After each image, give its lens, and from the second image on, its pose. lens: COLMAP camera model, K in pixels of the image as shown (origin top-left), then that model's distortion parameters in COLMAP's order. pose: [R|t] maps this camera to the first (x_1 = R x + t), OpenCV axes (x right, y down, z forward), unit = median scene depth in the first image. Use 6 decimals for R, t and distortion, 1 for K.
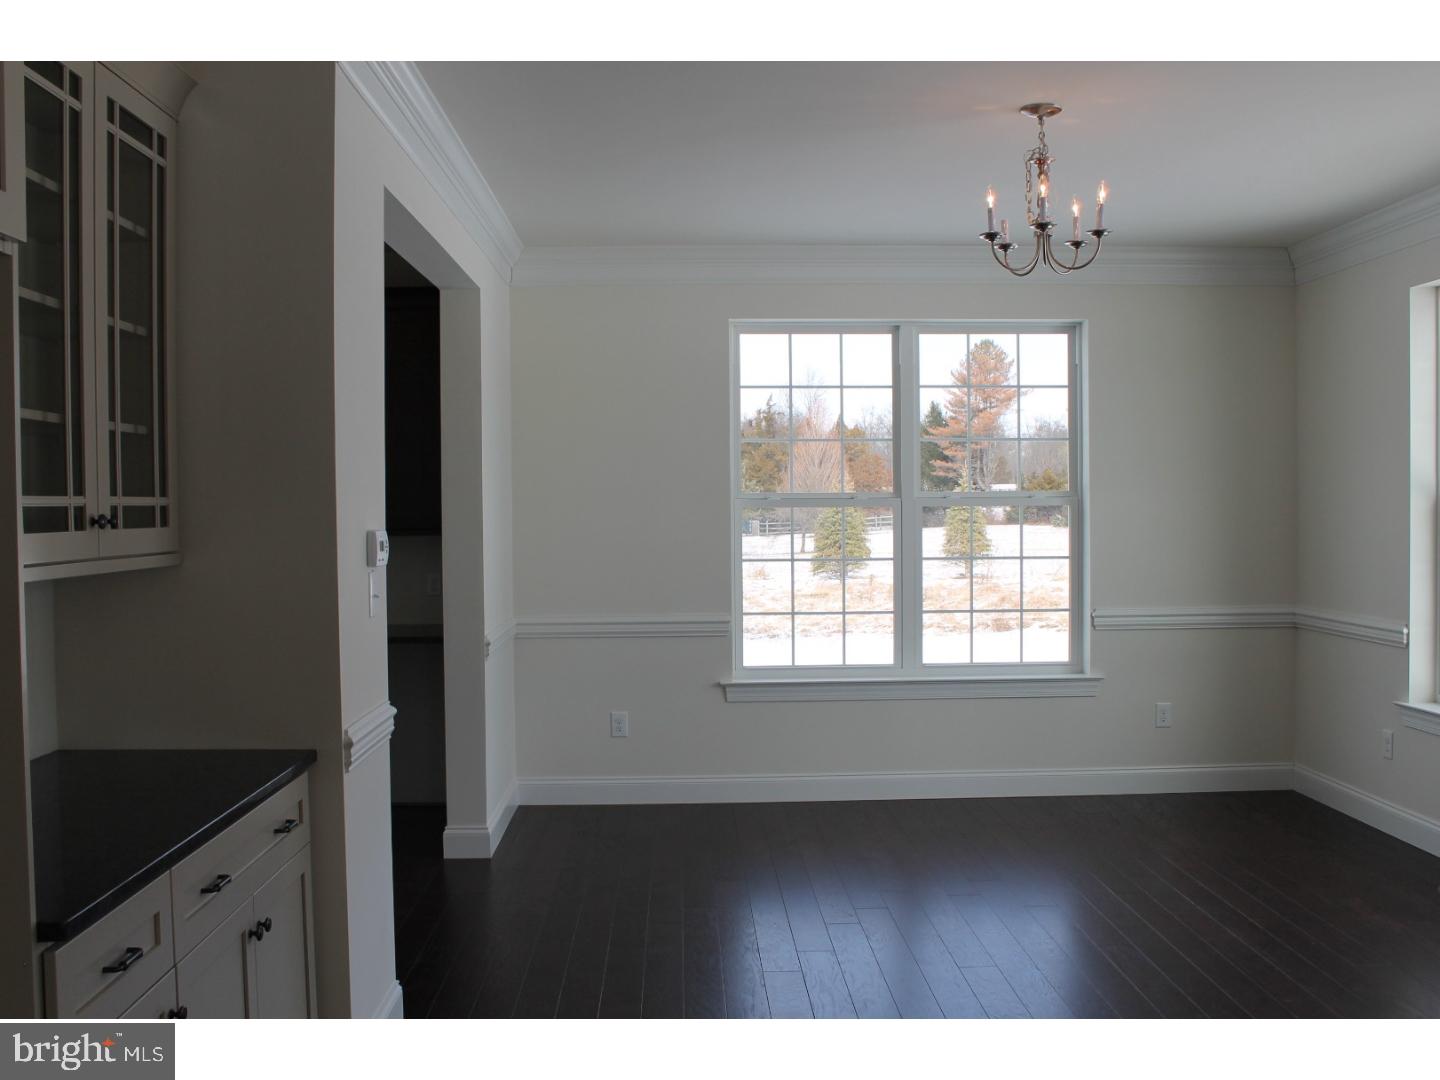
lens RADIAL K [[1436.0, 0, 725.2], [0, 1436.0, 532.7], [0, 0, 1]] dist [-0.054931, 0.000000]
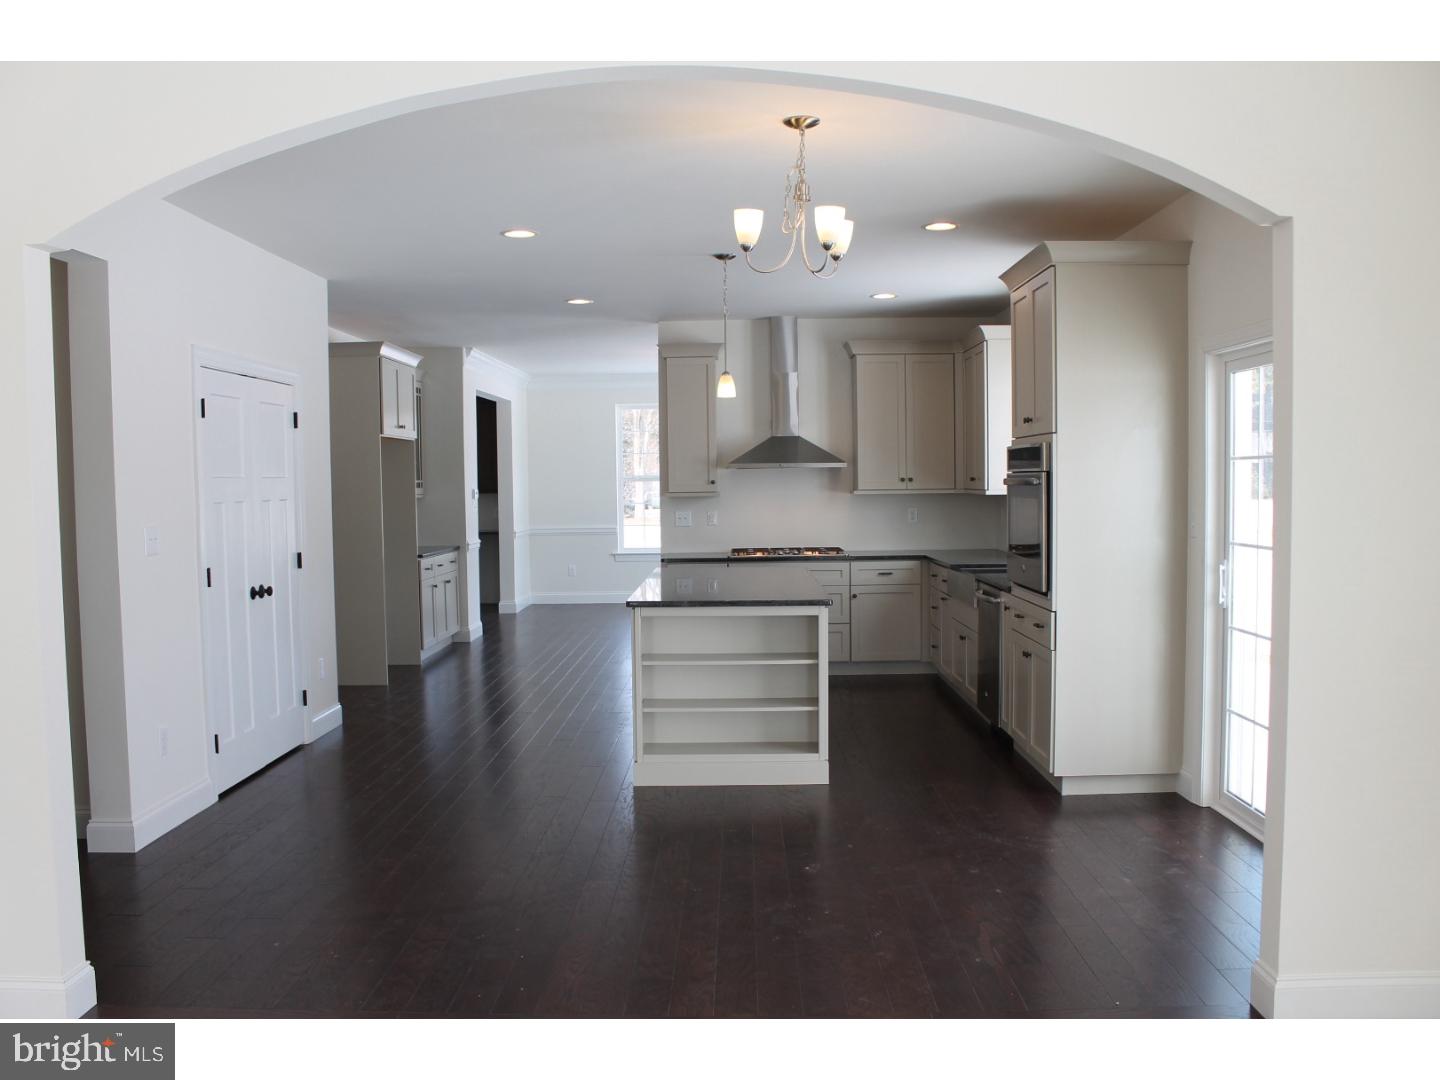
lens RADIAL K [[1220.6, 0, 723.1], [0, 1220.6, 545.6], [0, 0, 1]] dist [-0.085401, 0.047585]
pose [[0.999454, 0.004694, -0.032719, 0.511761], [-0.003438, 0.999259, 0.038348, 0.022358], [0.032875, -0.038214, 0.998729, -2.171742]]
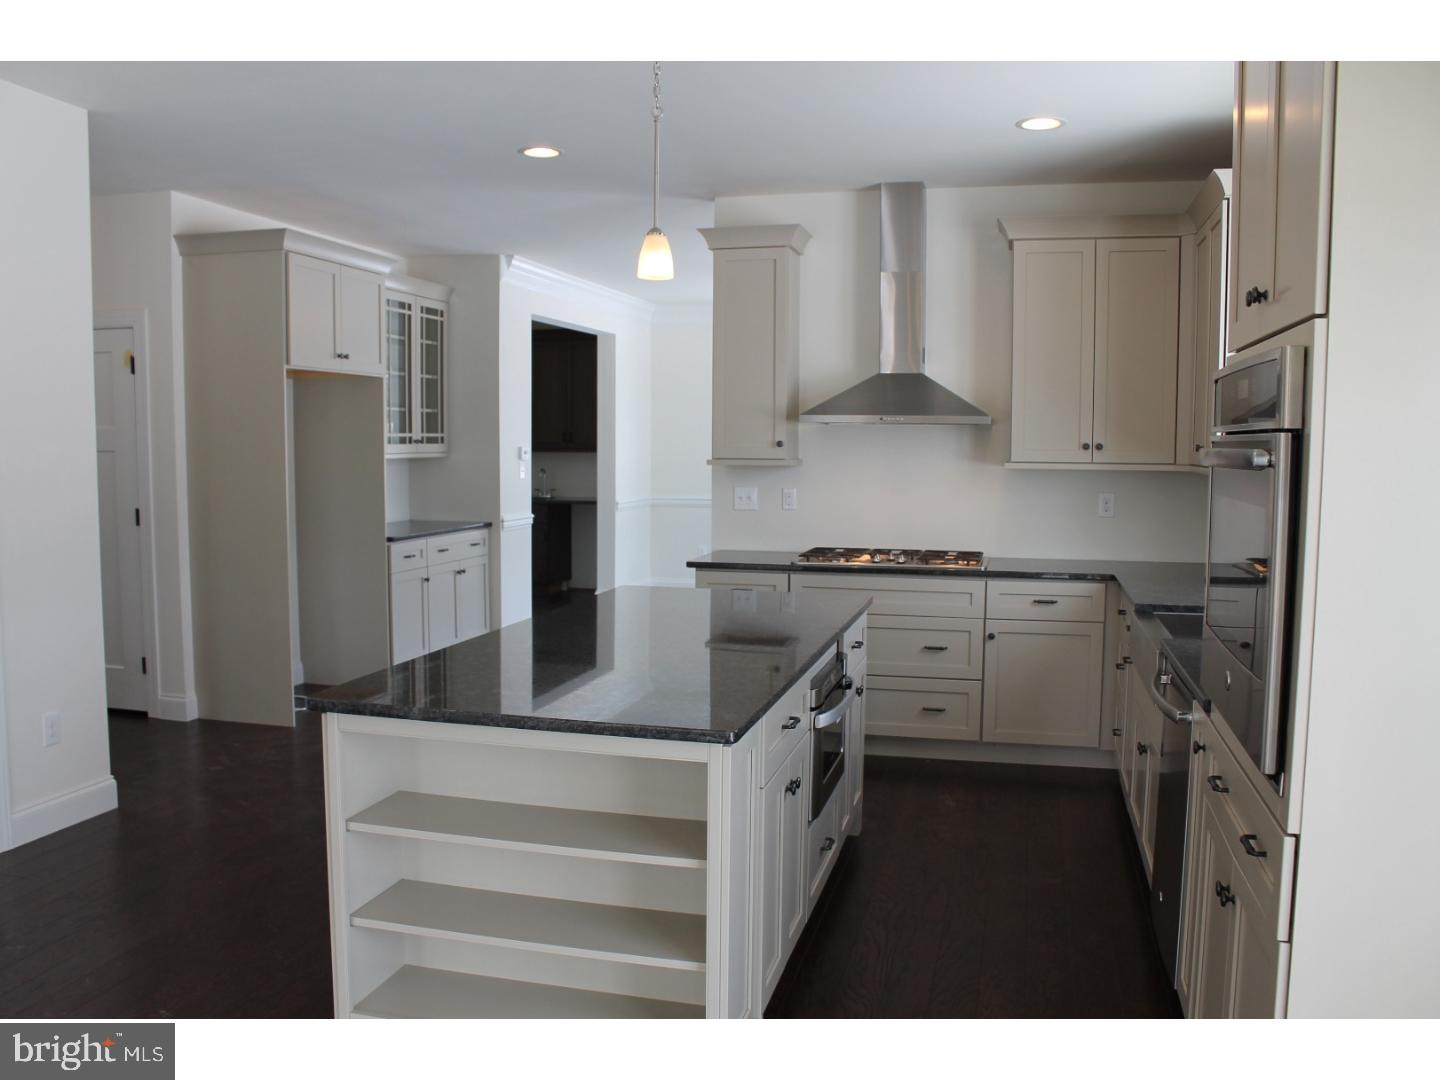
lens RADIAL K [[1220.6, 0, 719.4], [0, 1220.6, 543.2], [0, 0, 1]] dist [-0.085401, 0.047585]
pose [[0.964322, 0.044957, -0.260888, 0.767974], [-0.026888, 0.997012, 0.072421, 0.003781], [0.263365, -0.062822, 0.962649, -1.195275]]
